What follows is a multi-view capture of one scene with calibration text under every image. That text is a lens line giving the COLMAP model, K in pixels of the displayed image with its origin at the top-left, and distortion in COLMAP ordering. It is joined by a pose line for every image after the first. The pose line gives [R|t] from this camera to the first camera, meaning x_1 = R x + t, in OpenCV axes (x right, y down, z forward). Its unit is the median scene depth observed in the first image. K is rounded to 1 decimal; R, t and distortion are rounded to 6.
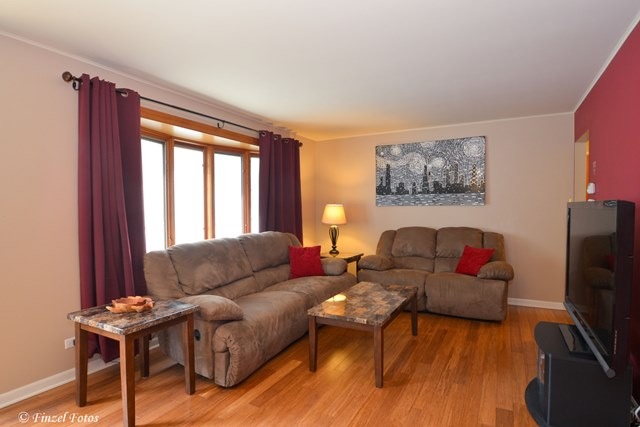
lens RADIAL K [[337.8, 0, 319.9], [0, 337.8, 217.1], [0, 0, 1]] dist [0.006685, 0.000513]
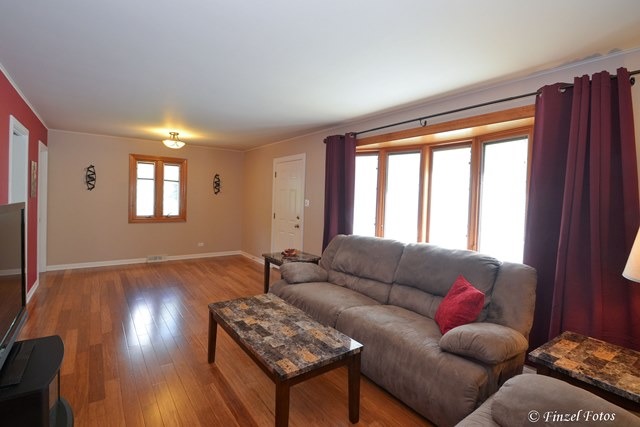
lens RADIAL K [[299.4, 0, 295.4], [0, 299.4, 198.7], [0, 0, 1]] dist [-0.001077, -0.000012]
pose [[-0.454450, -0.002958, -0.890767, 0.670319], [-0.058401, 0.997942, 0.026481, -0.069497], [0.888856, 0.064056, -0.453688, 1.182862]]
